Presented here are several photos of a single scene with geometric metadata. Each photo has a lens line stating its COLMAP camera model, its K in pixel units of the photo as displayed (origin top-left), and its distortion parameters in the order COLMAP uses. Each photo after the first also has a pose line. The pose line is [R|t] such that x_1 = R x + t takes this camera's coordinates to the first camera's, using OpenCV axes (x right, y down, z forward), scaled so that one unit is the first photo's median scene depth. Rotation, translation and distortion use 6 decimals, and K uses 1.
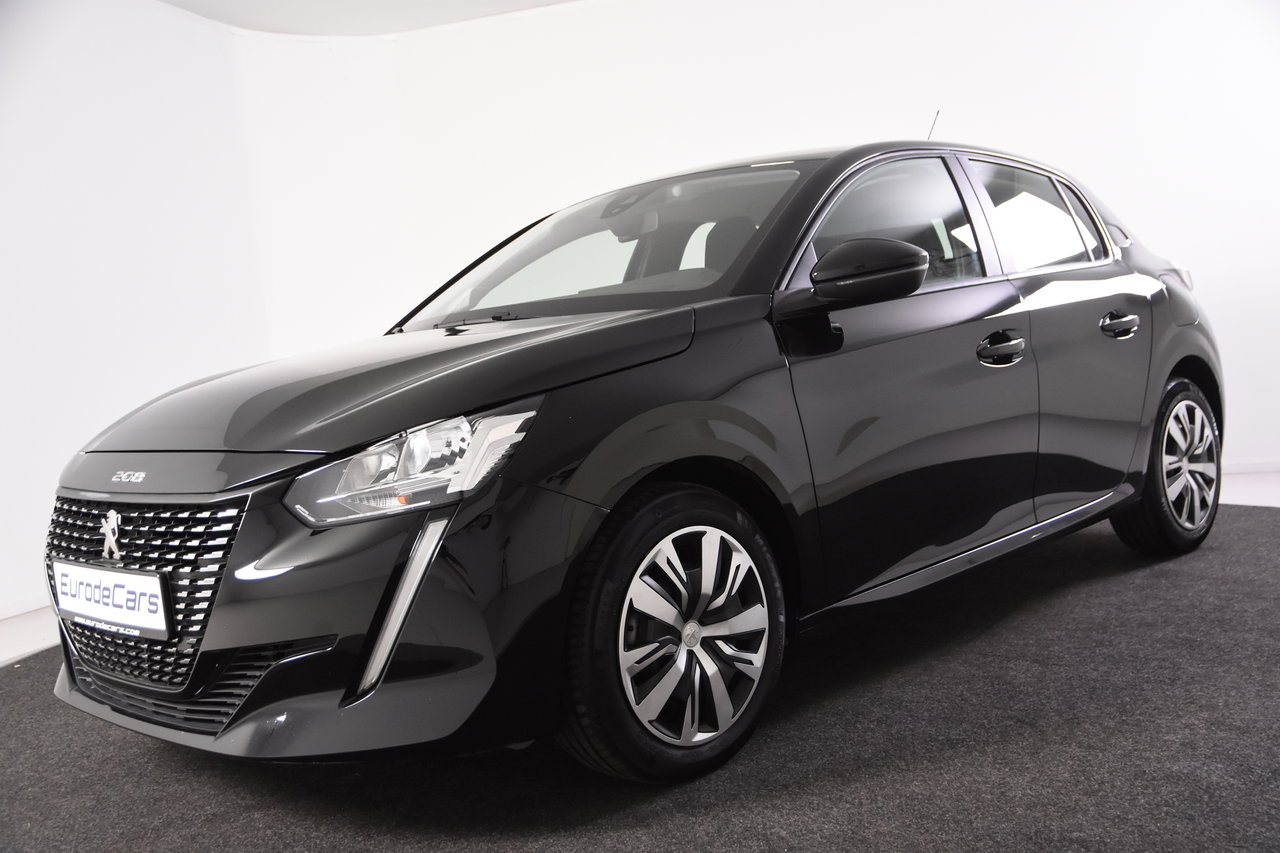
lens RADIAL K [[1261.0, 0, 640.0], [0, 1261.0, 426.5], [0, 0, 1]] dist [-0.062693, 0.162166]
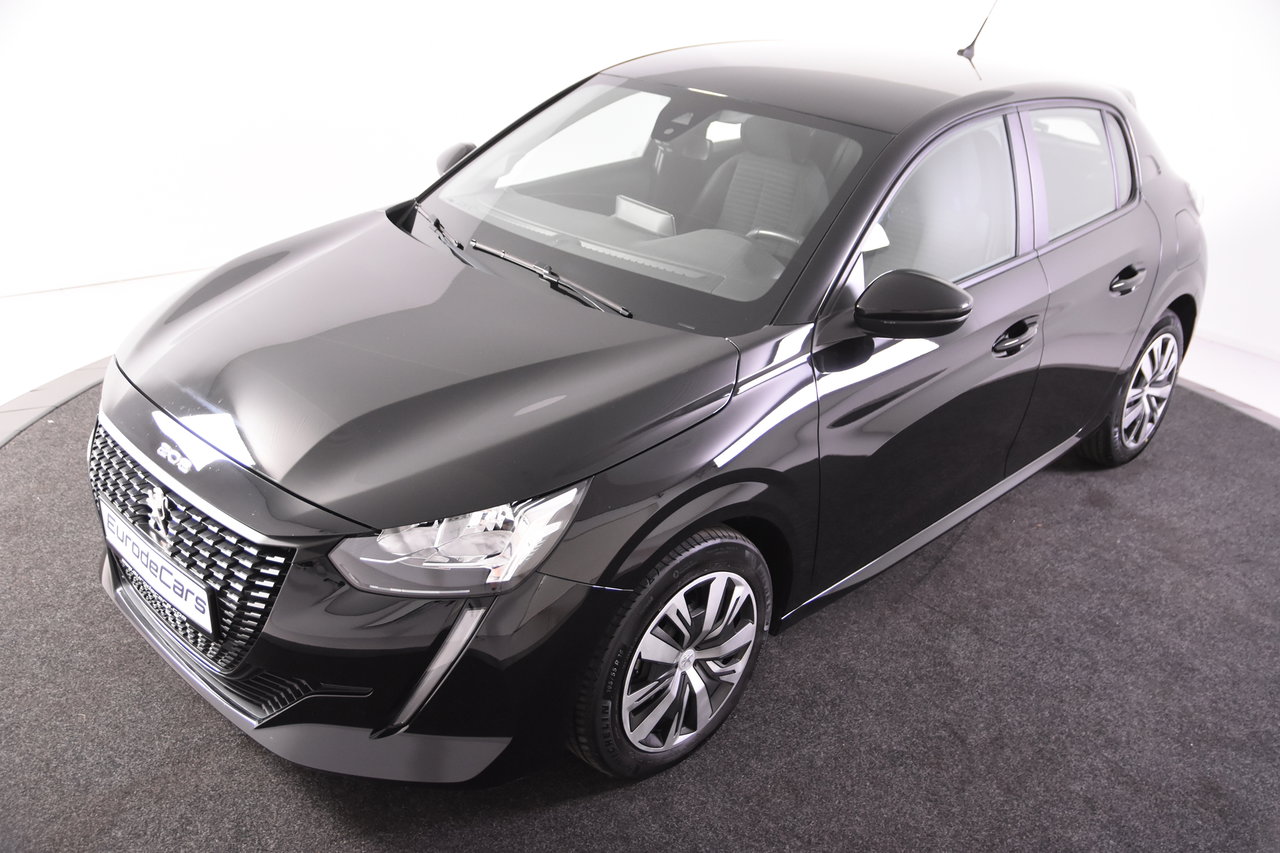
lens RADIAL K [[1152.5, 0, 640.0], [0, 1152.5, 426.5], [0, 0, 1]] dist [-0.046063, -0.001761]
pose [[0.988865, 0.135411, 0.061730, -0.092752], [-0.148424, 0.927581, 0.342876, -0.376204], [-0.010830, -0.348220, 0.937350, 0.124908]]
